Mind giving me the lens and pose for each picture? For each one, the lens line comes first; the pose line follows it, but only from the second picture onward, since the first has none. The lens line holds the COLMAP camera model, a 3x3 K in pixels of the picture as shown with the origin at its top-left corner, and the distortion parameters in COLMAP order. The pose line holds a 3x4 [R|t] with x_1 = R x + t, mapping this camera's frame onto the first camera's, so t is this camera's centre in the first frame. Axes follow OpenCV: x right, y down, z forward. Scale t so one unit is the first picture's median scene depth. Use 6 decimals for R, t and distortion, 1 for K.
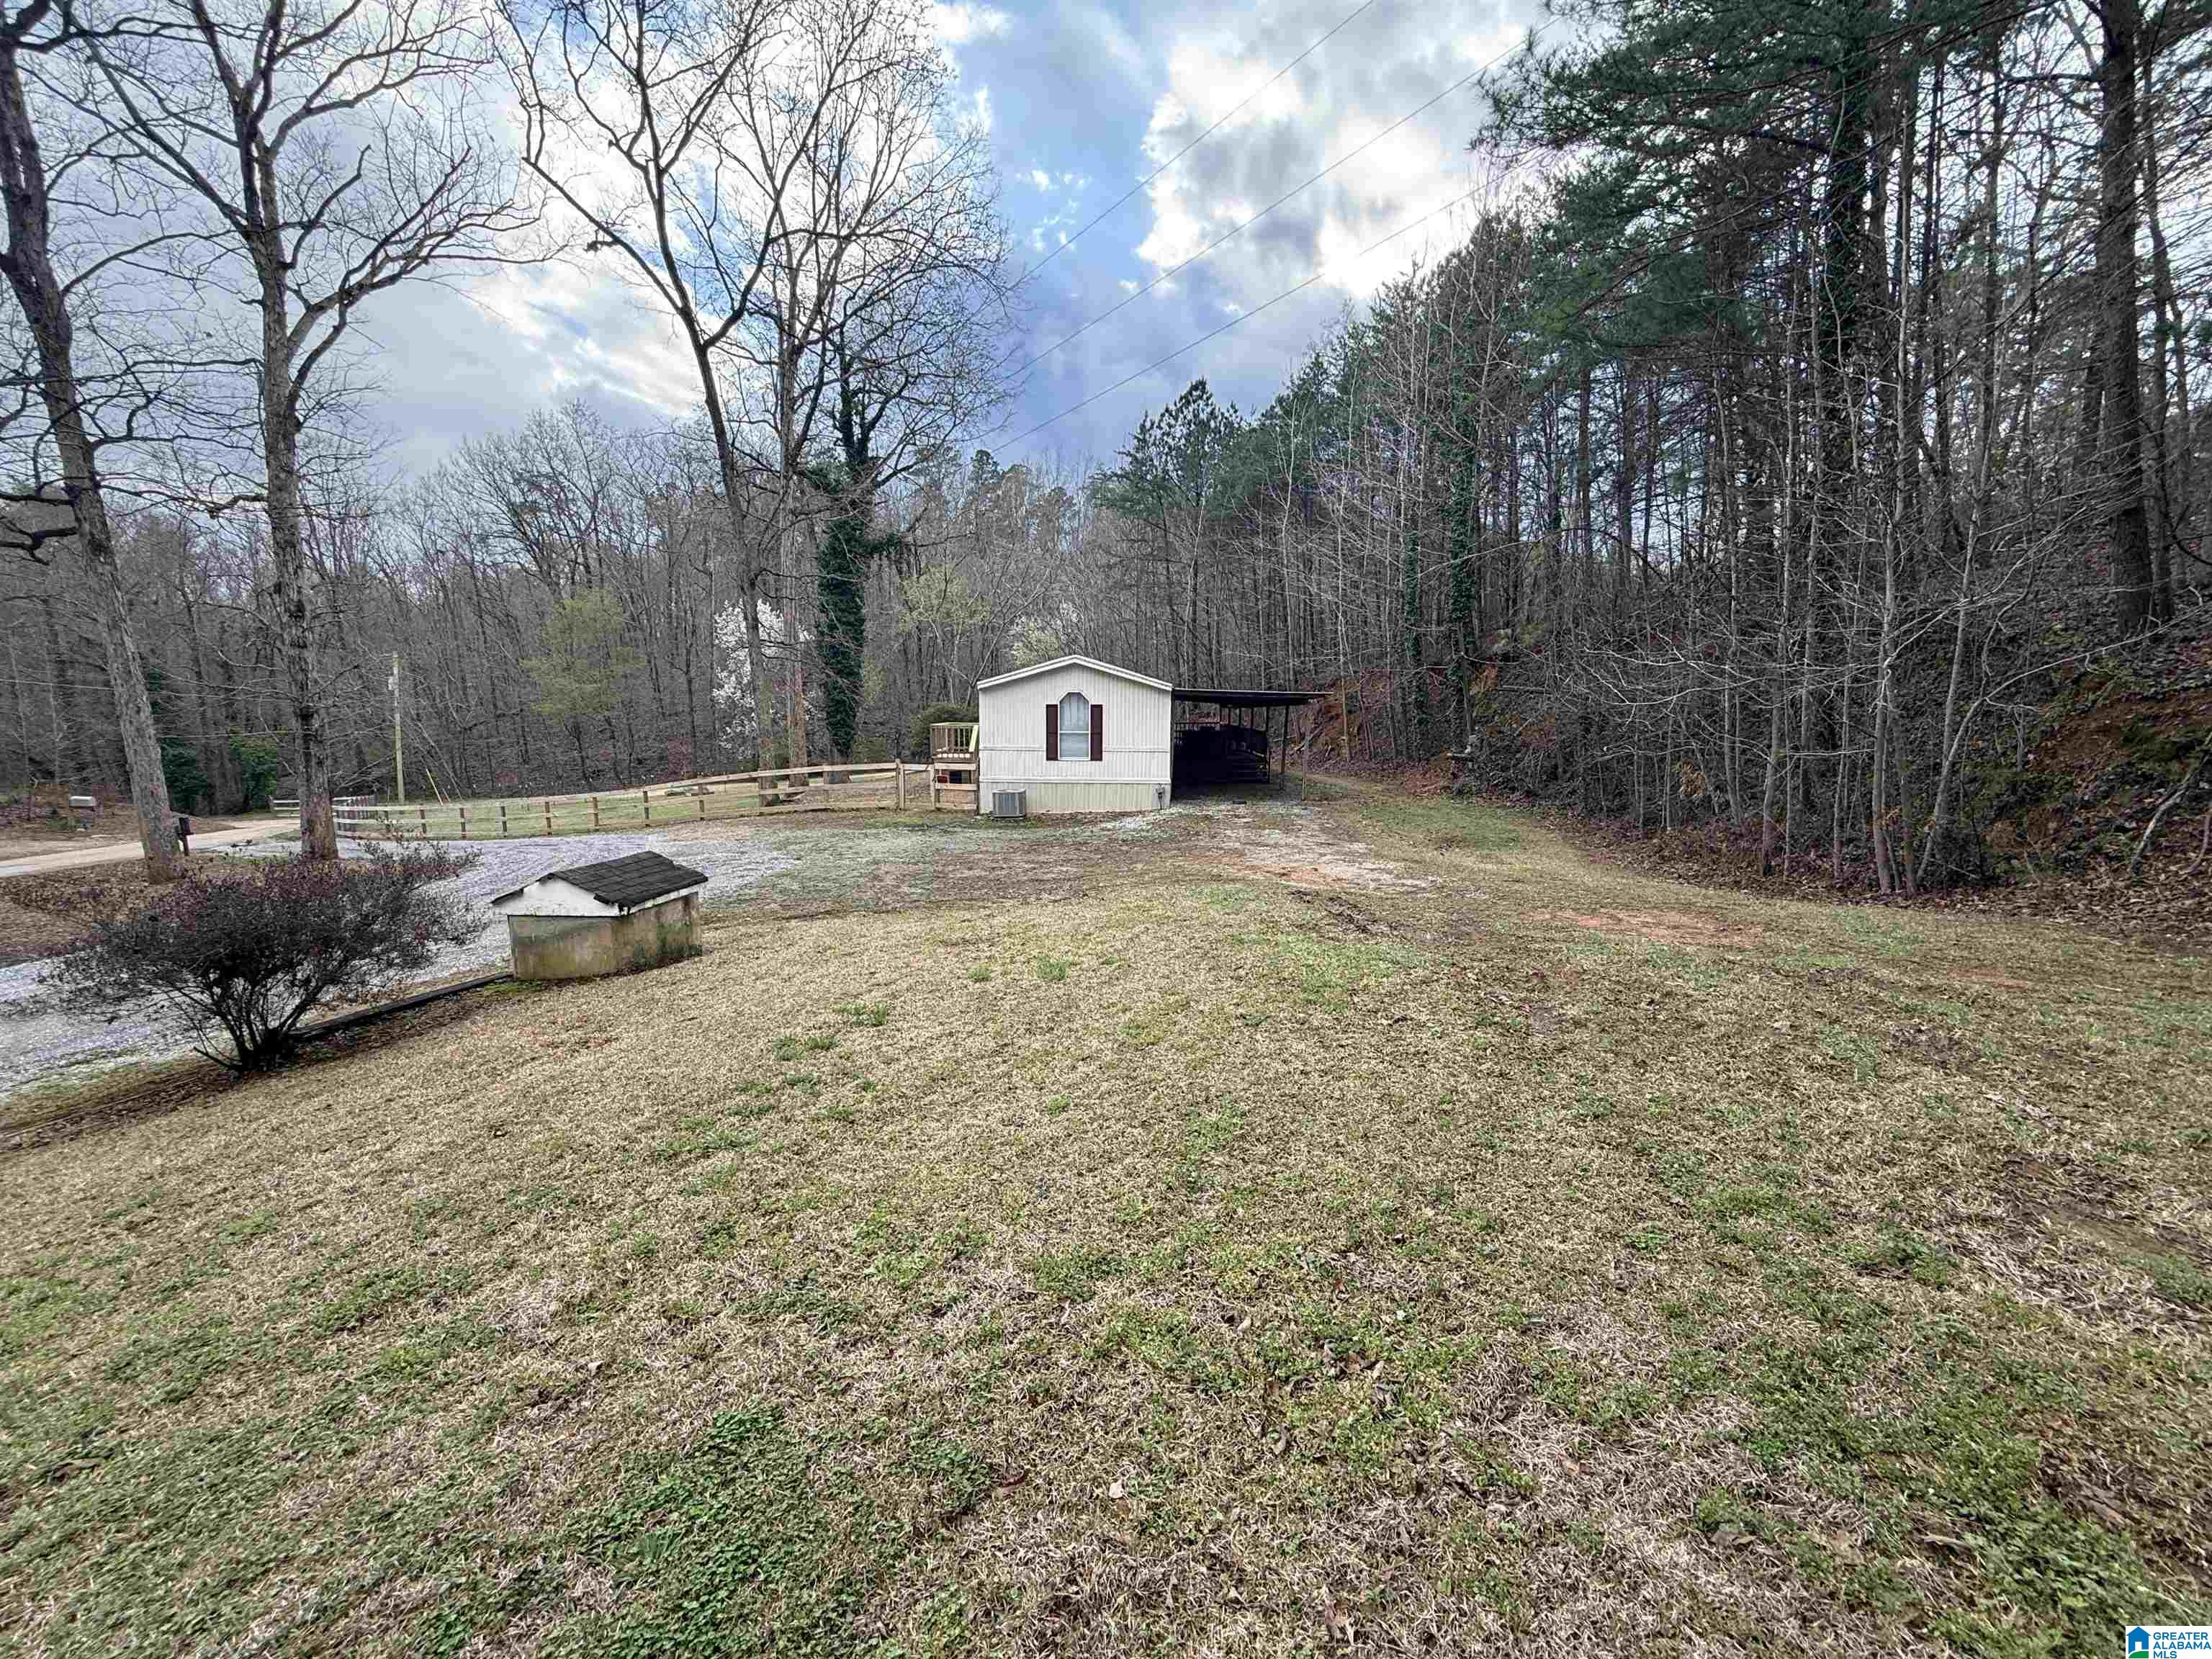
lens RADIAL K [[880.5, 0, 1102.8], [0, 880.5, 833.9], [0, 0, 1]] dist [0.000646, 0.000575]
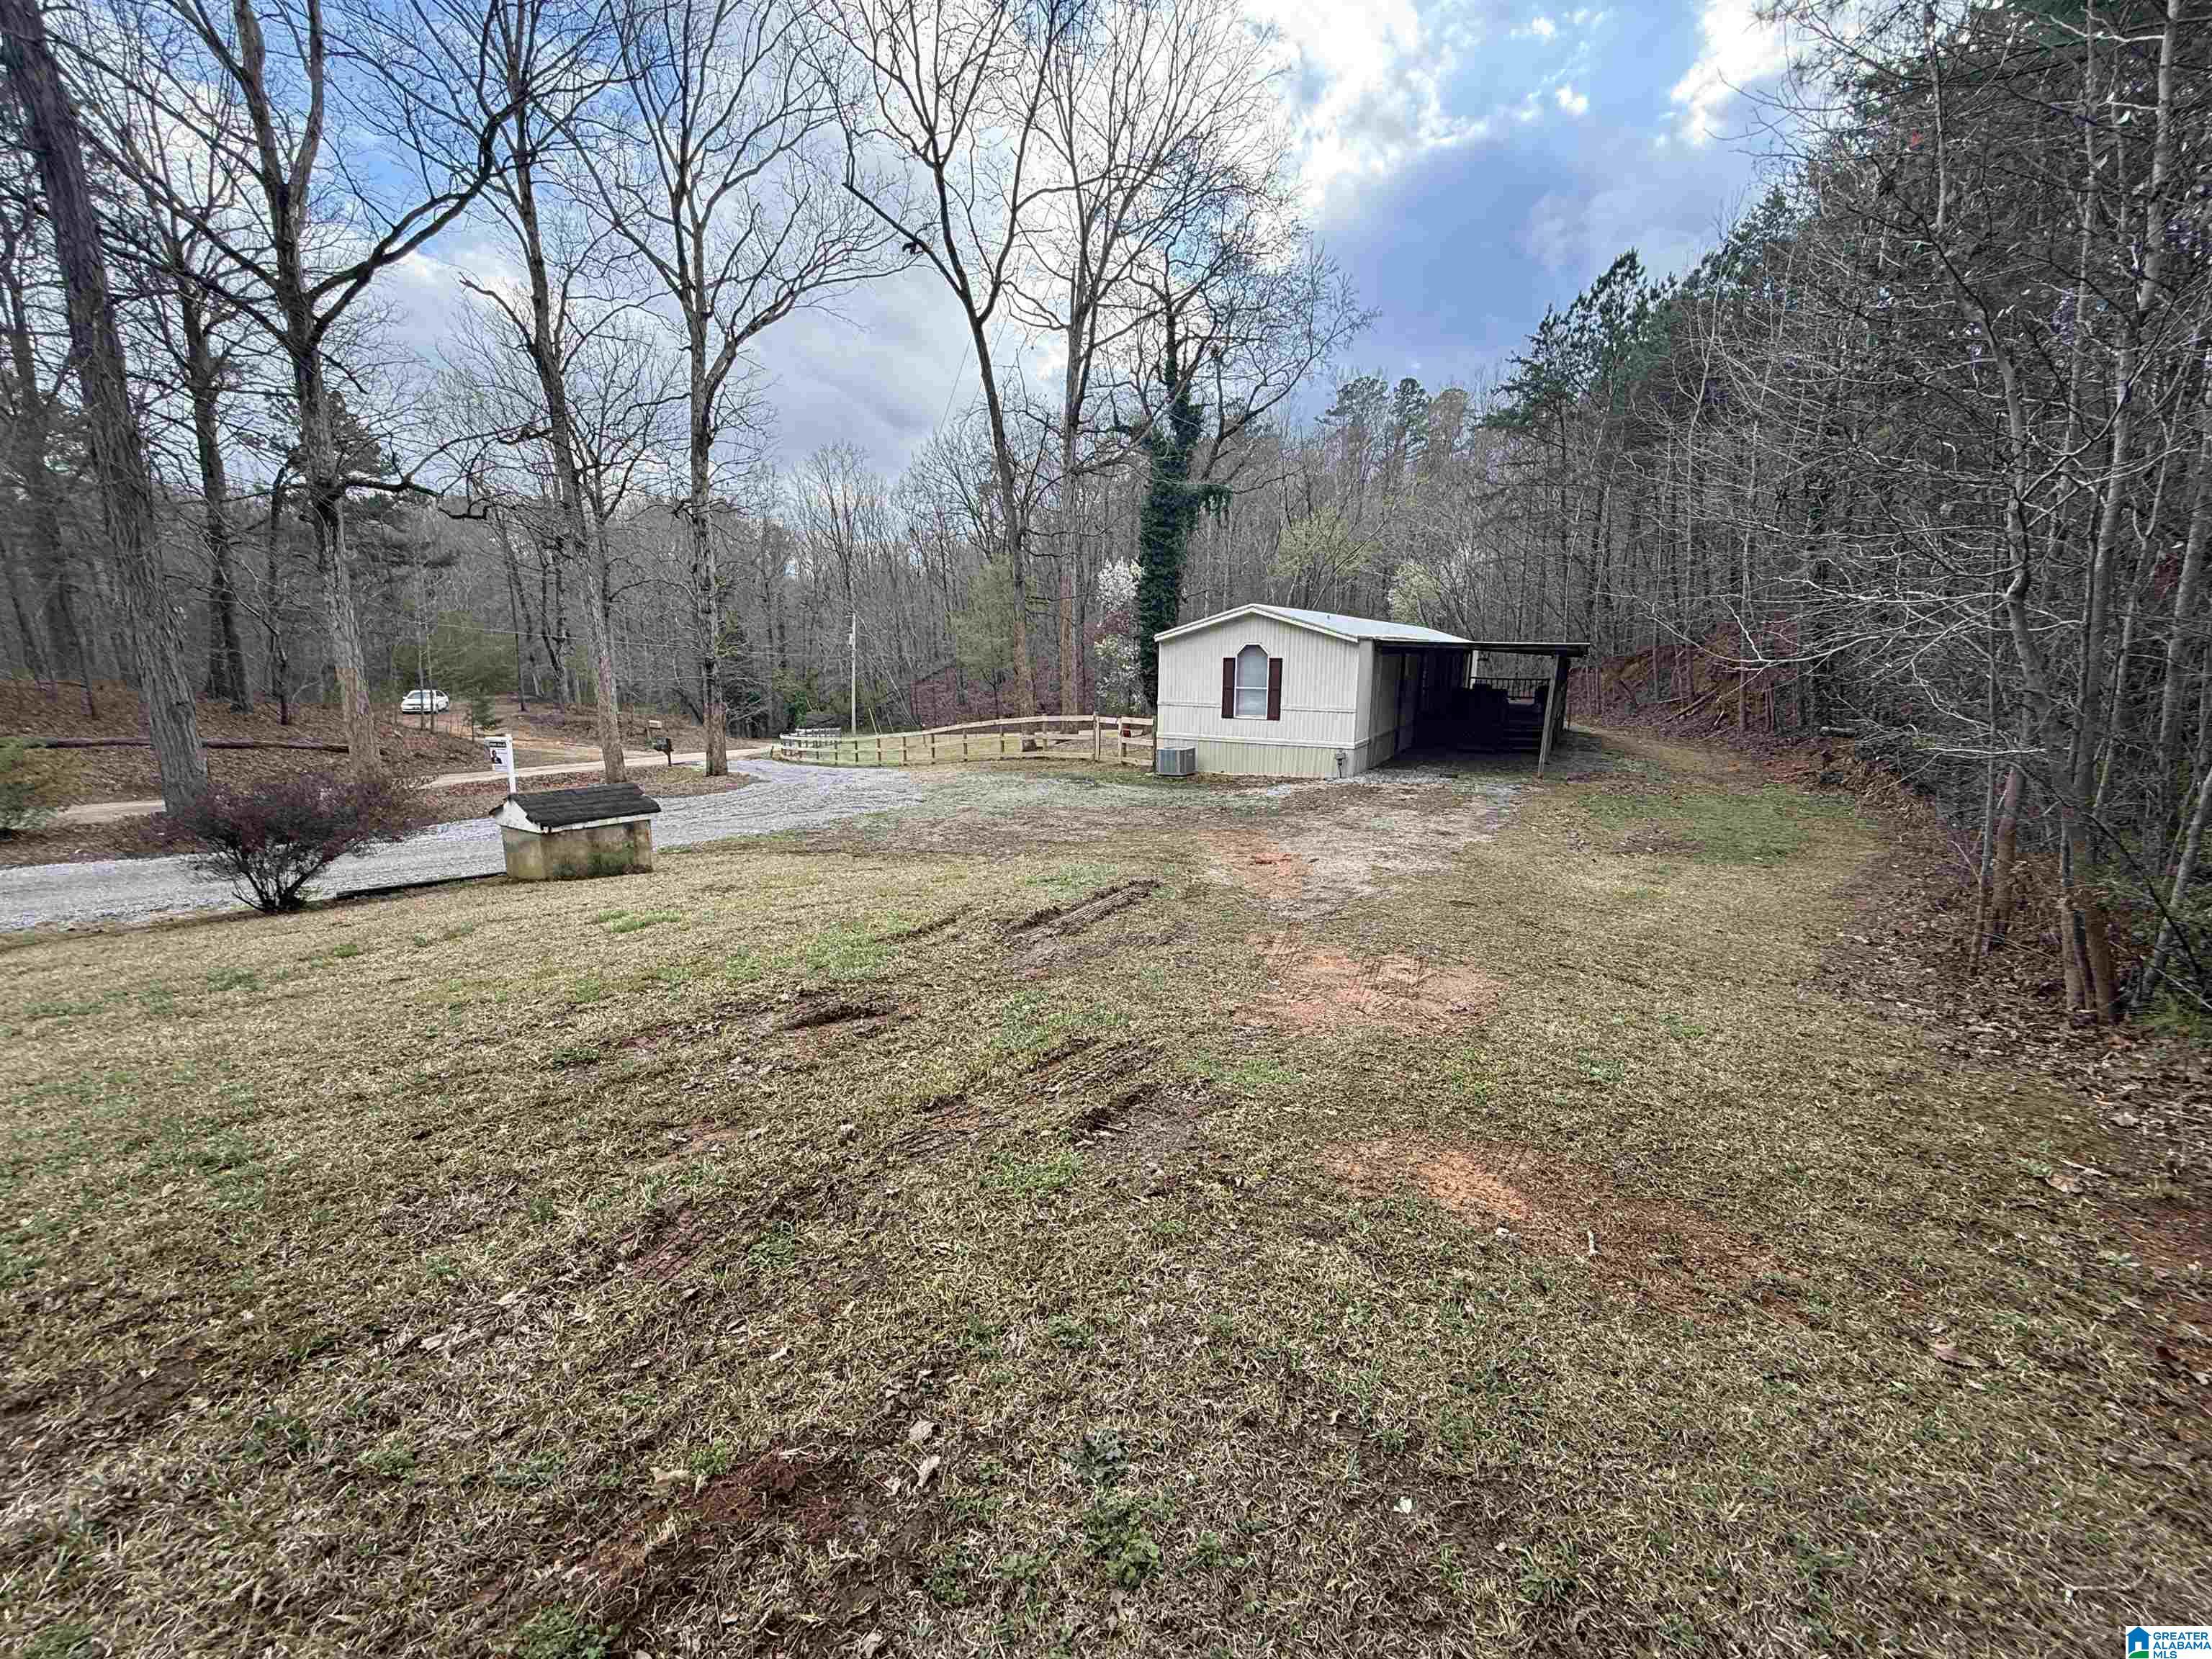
lens RADIAL K [[880.5, 0, 1102.8], [0, 880.5, 833.9], [0, 0, 1]] dist [0.000646, 0.000575]
pose [[0.882693, 0.094038, -0.460445, 0.262474], [-0.069363, 0.995114, 0.070262, -0.017115], [0.464802, -0.030082, 0.884903, 0.103696]]
